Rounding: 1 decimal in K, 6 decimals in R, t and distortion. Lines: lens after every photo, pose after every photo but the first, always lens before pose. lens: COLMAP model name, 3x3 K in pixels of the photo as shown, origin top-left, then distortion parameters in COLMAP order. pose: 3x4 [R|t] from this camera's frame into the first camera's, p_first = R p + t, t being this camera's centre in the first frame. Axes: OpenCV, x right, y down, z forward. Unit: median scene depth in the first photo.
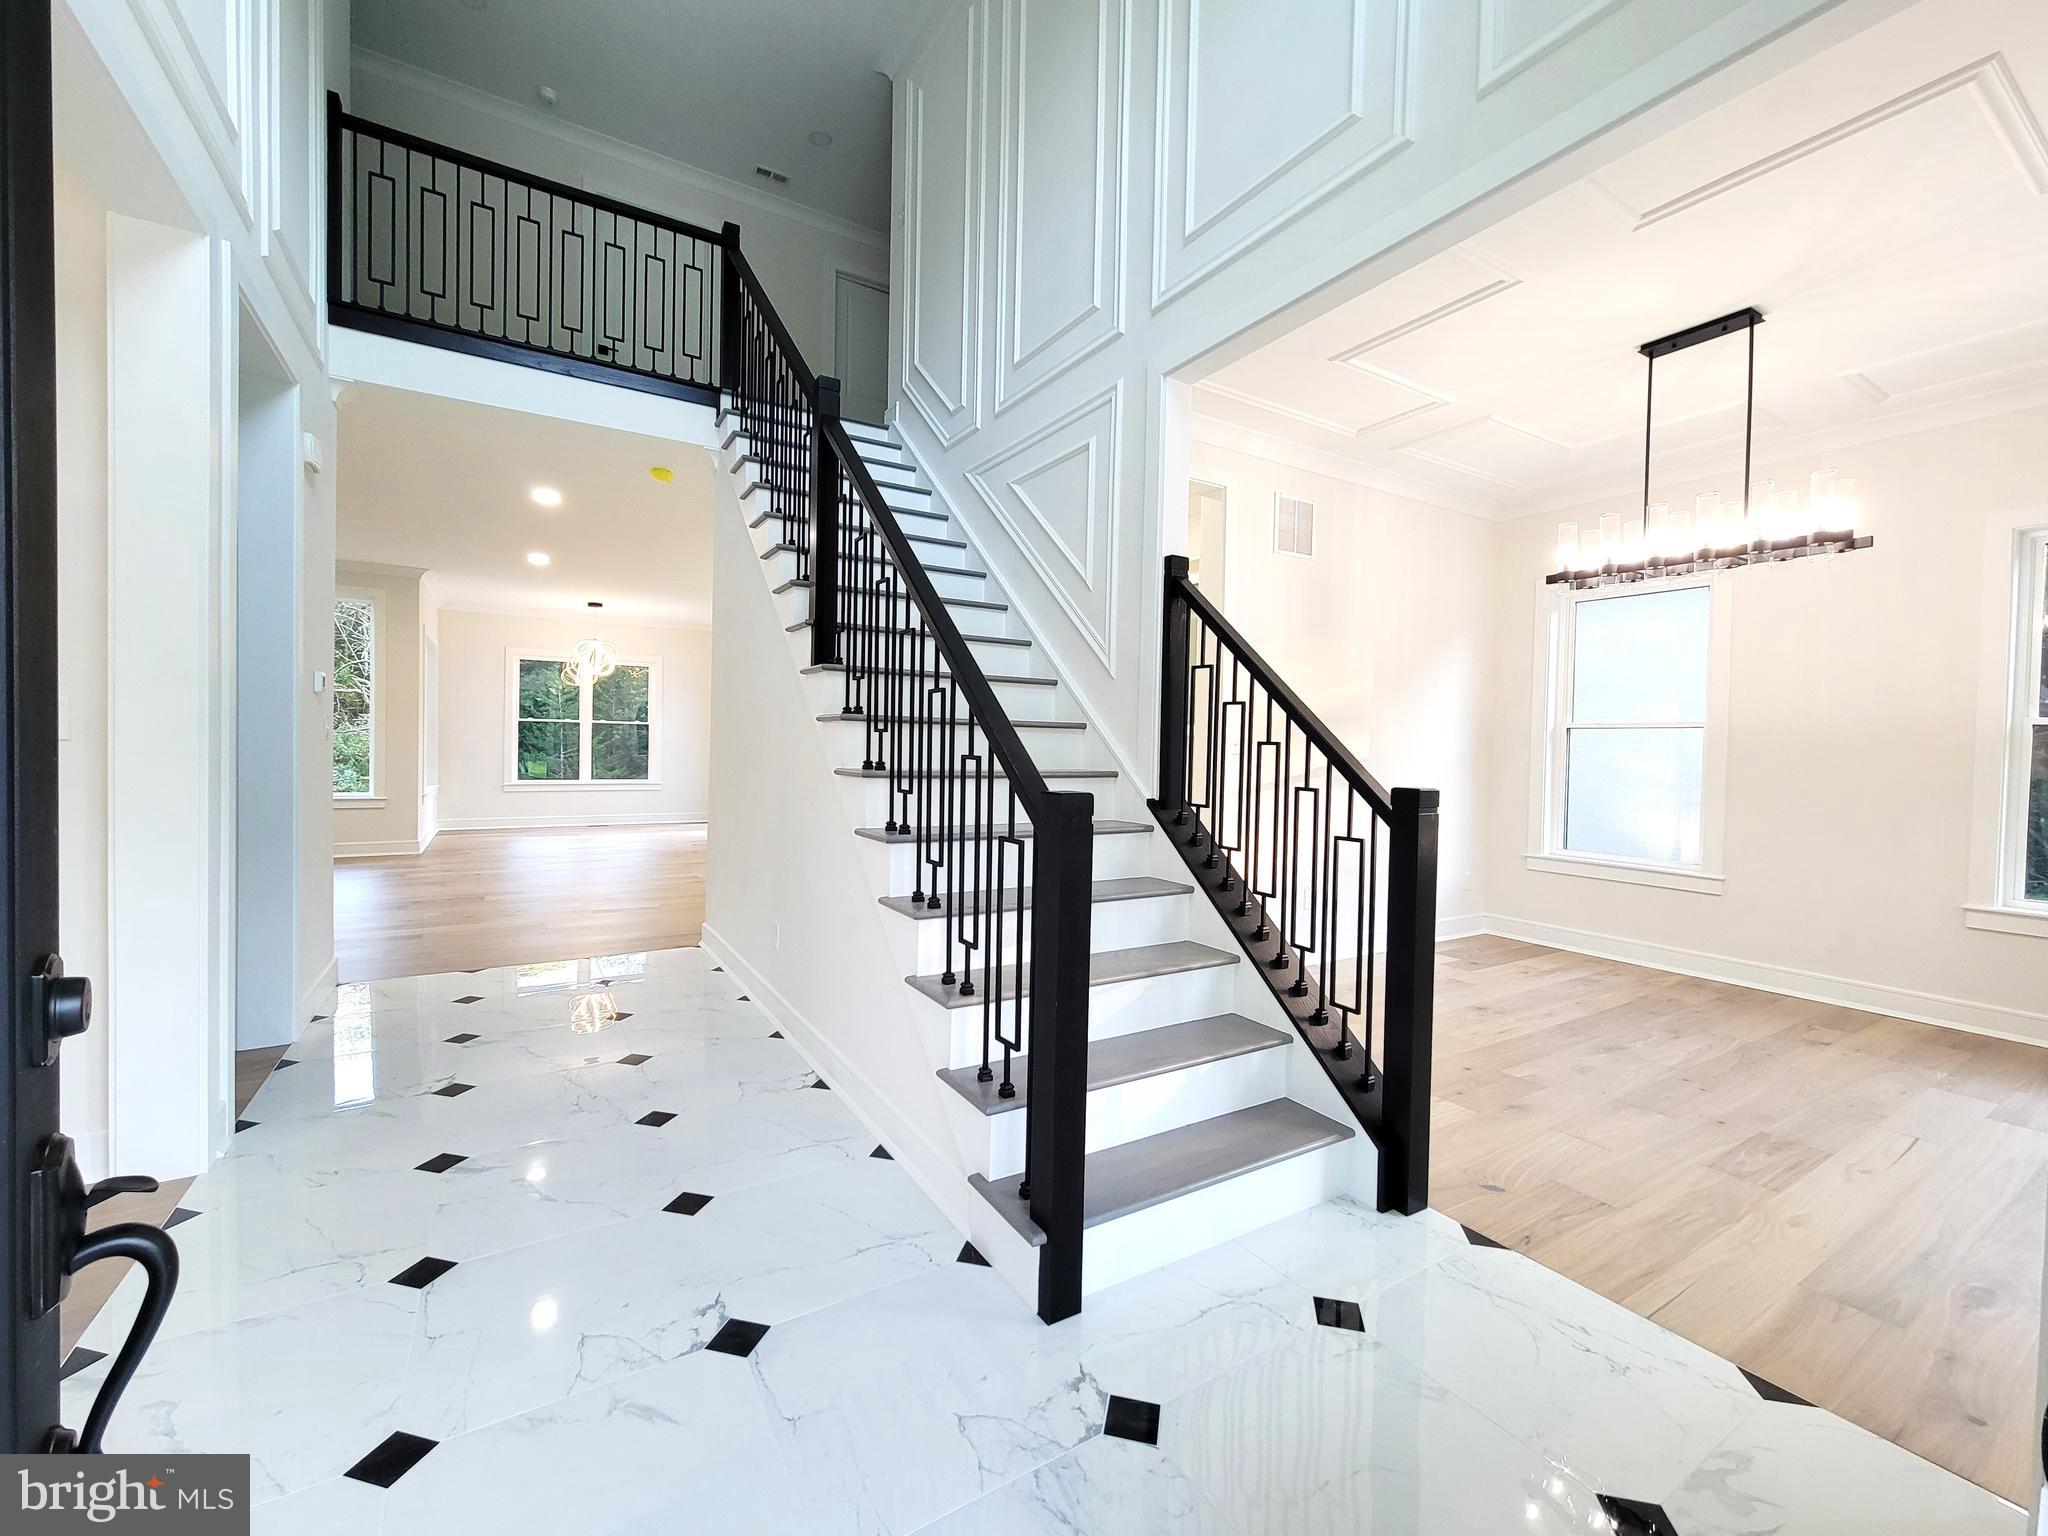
lens RADIAL K [[829.2, 0, 1019.0], [0, 829.2, 762.2], [0, 0, 1]] dist [0.000668, -0.000134]
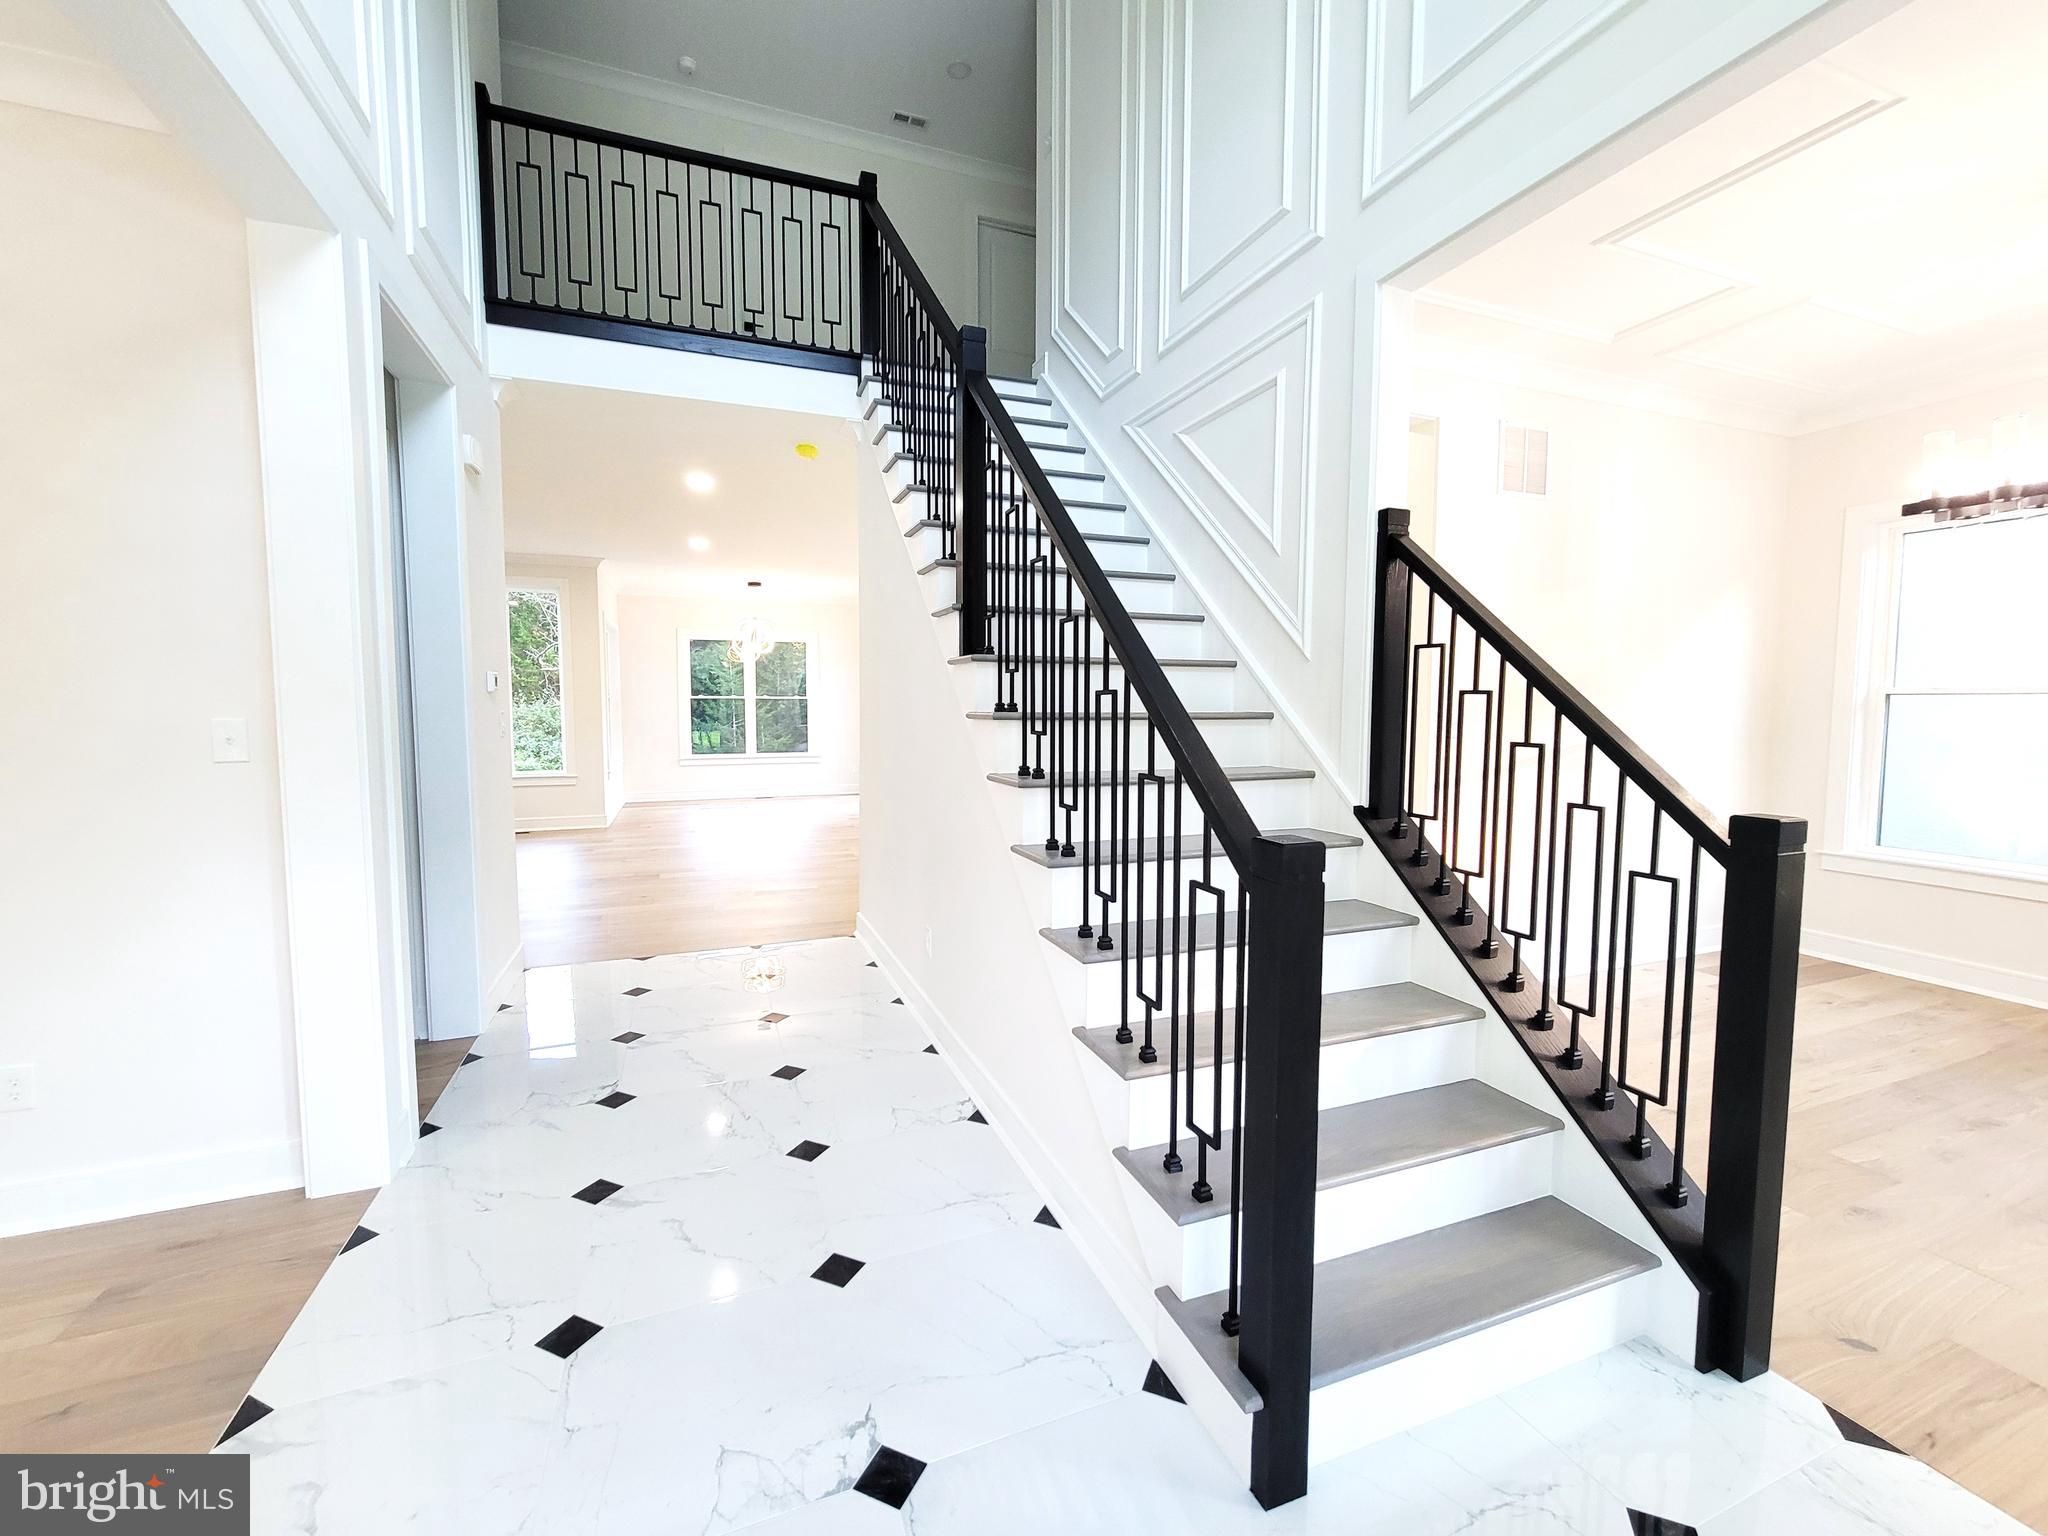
lens RADIAL K [[837.0, 0, 1021.6], [0, 837.0, 765.1], [0, 0, 1]] dist [0.003144, -0.003381]
pose [[0.984805, -0.006324, -0.173549, -0.026797], [0.014545, 0.998829, 0.046140, -0.038125], [0.173054, -0.047963, 0.983744, 0.109253]]
